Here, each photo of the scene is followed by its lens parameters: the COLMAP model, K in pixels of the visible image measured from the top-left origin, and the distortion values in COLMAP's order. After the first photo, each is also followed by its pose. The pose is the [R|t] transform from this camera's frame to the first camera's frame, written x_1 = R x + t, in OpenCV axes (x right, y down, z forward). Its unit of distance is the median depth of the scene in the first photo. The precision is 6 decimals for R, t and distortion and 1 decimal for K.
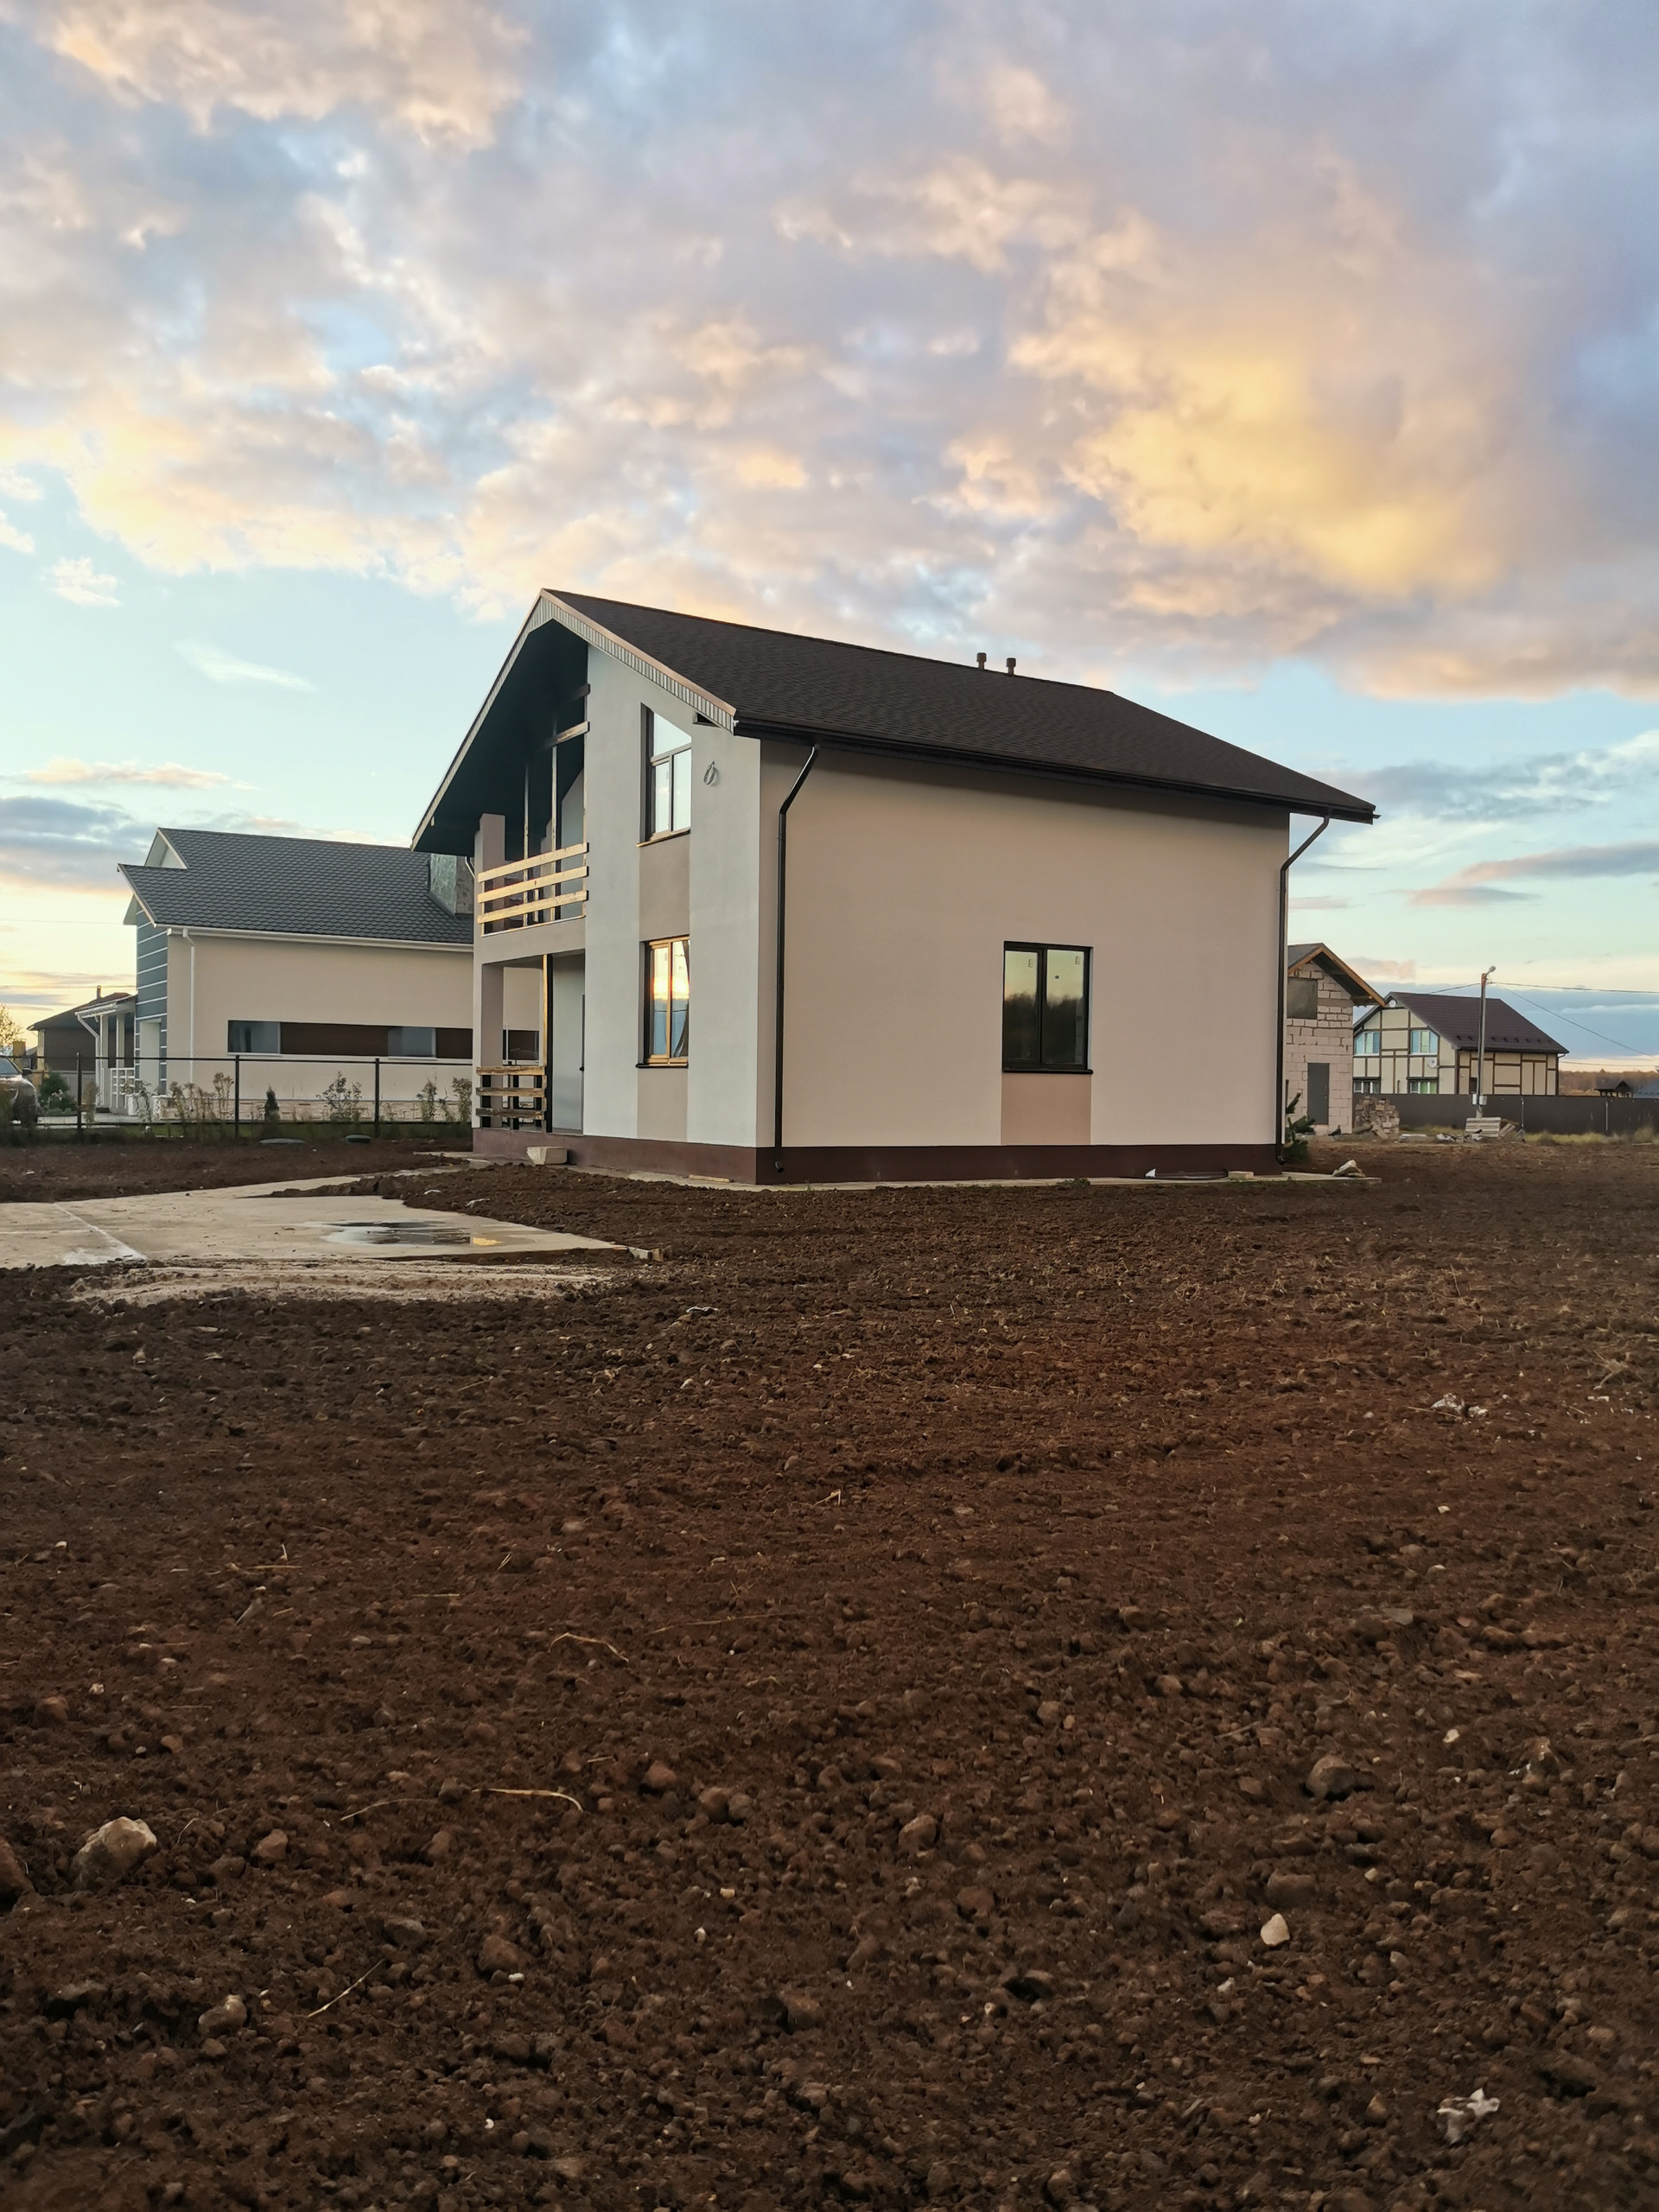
lens RADIAL K [[1684.2, 0, 829.5], [0, 1684.2, 1106.0], [0, 0, 1]] dist [0.030405, -0.000608]
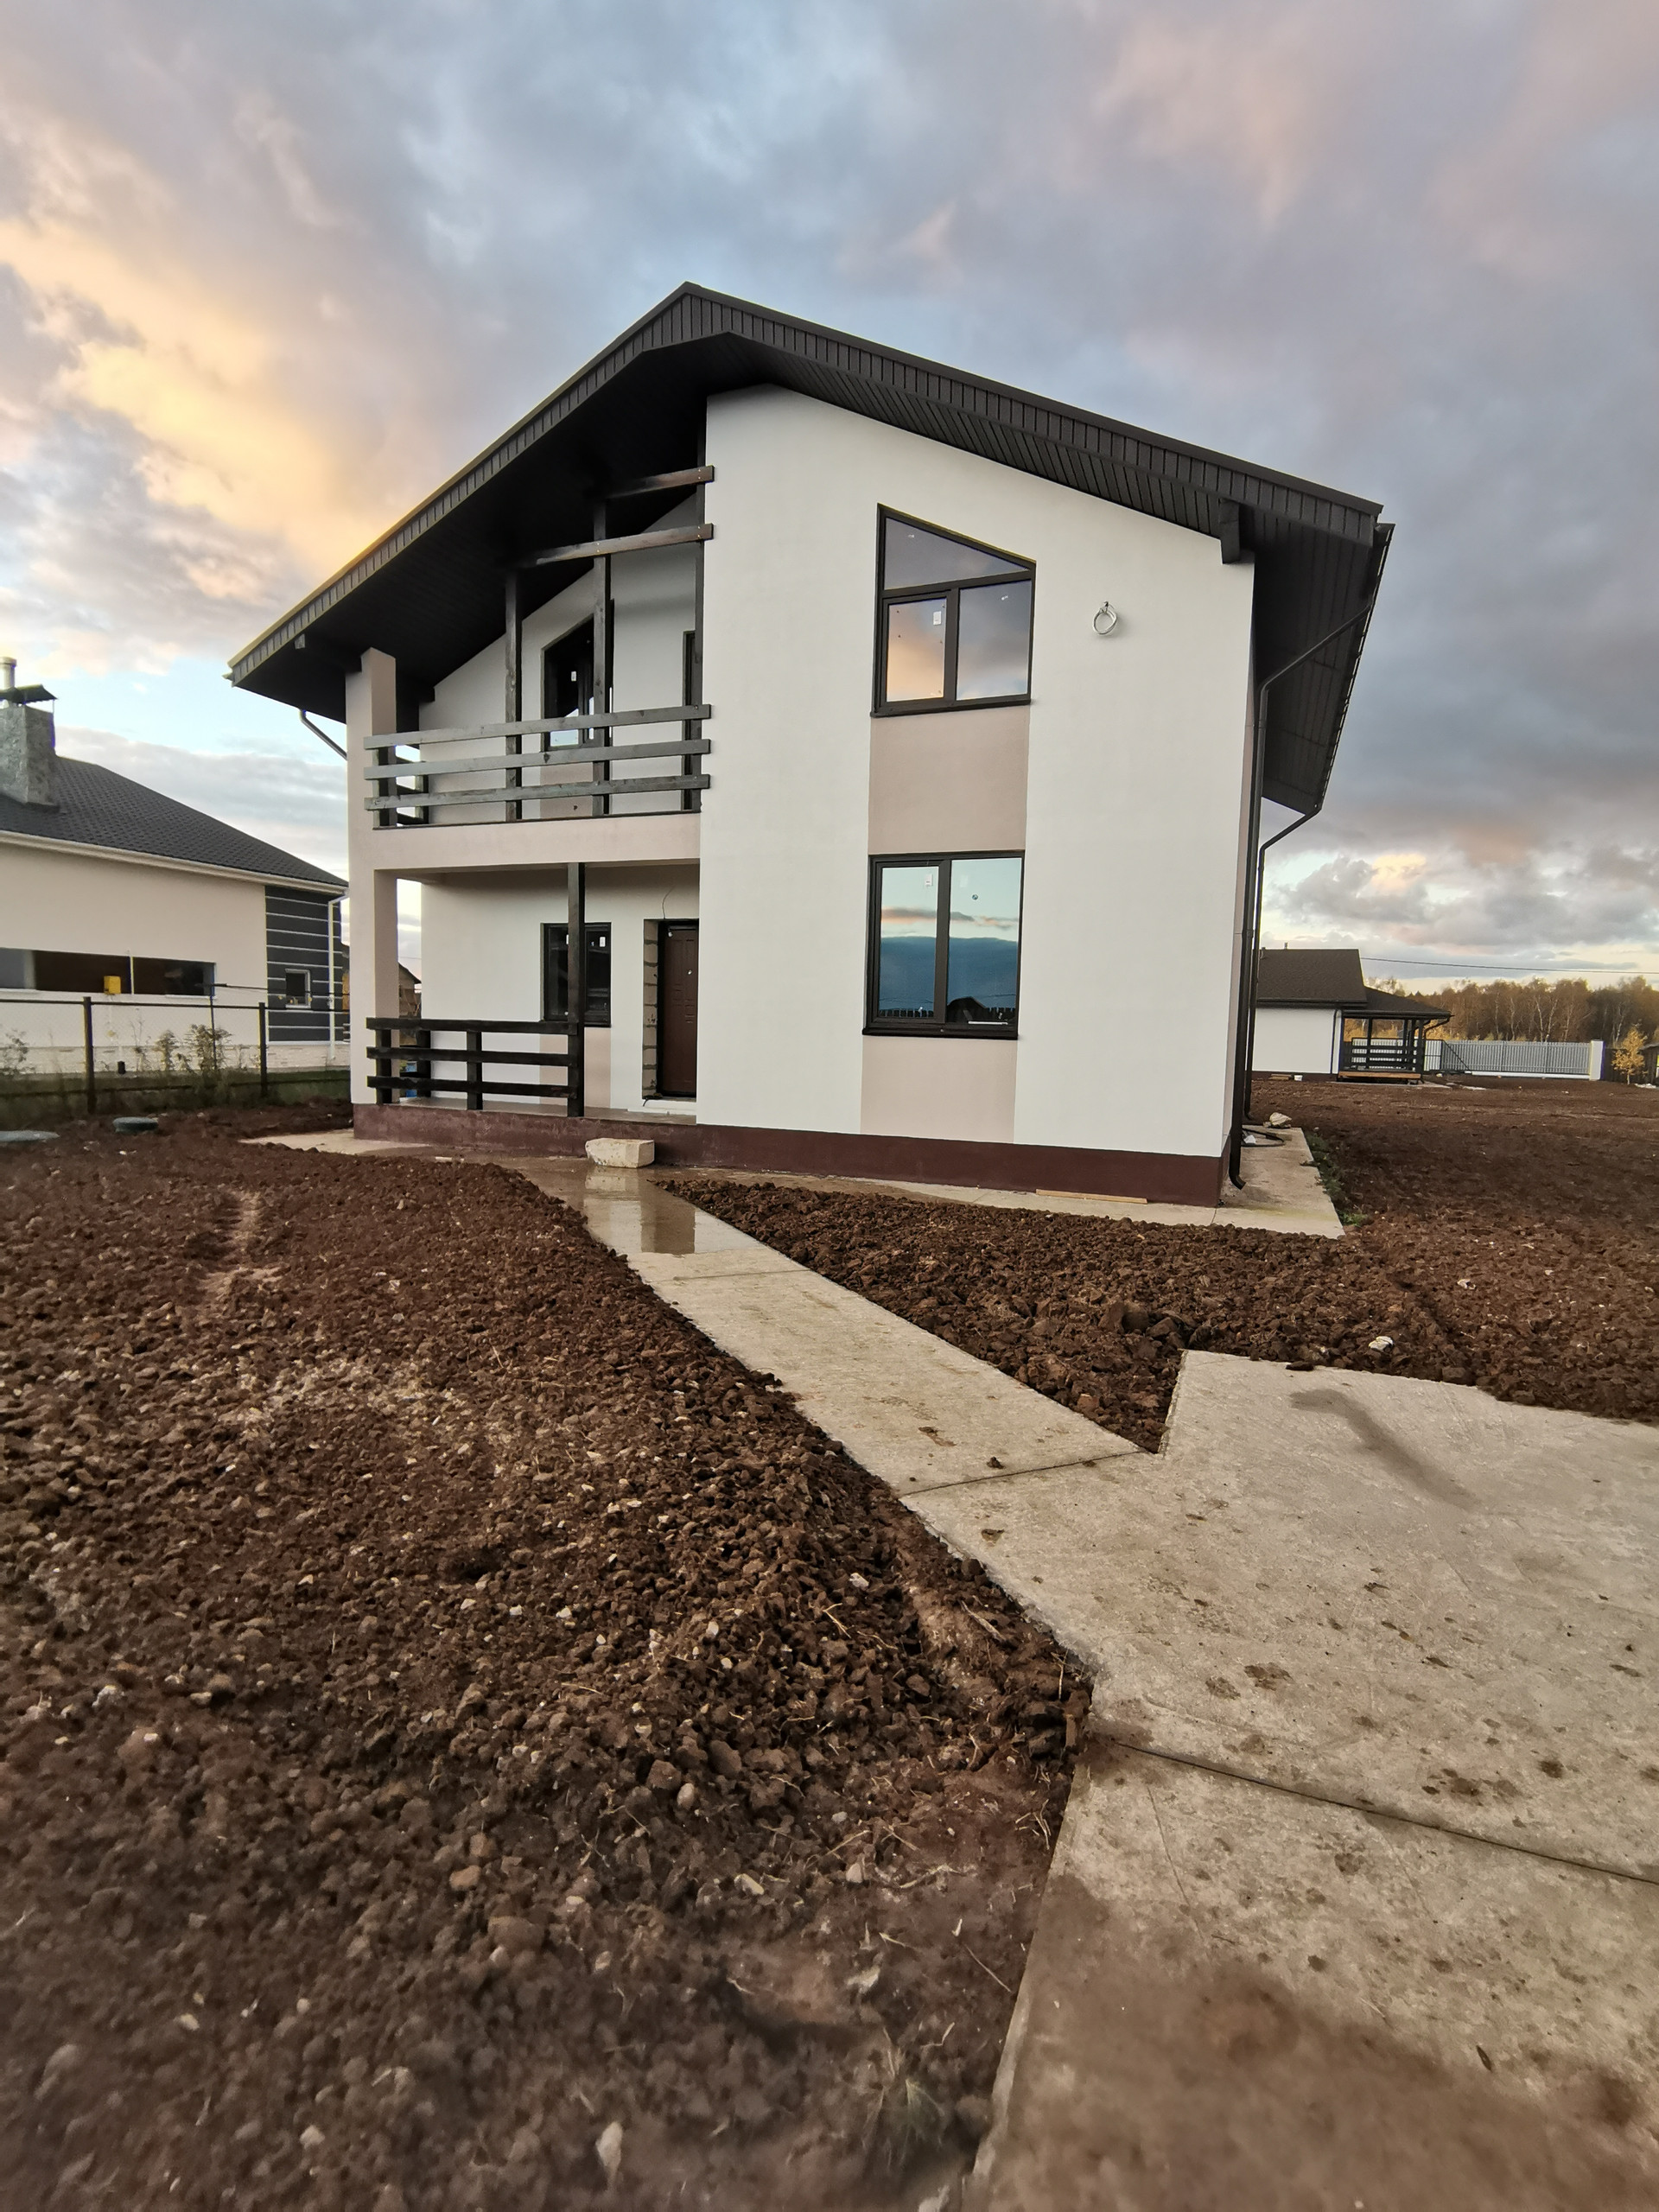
lens RADIAL K [[1079.9, 0, 824.2], [0, 1079.9, 1118.3], [0, 0, 1]] dist [0.004597, 0.000334]
pose [[0.796282, -0.045785, 0.603190, -0.362485], [-0.007902, 0.996259, 0.086054, -0.023624], [-0.604874, -0.073290, 0.792942, 0.571740]]
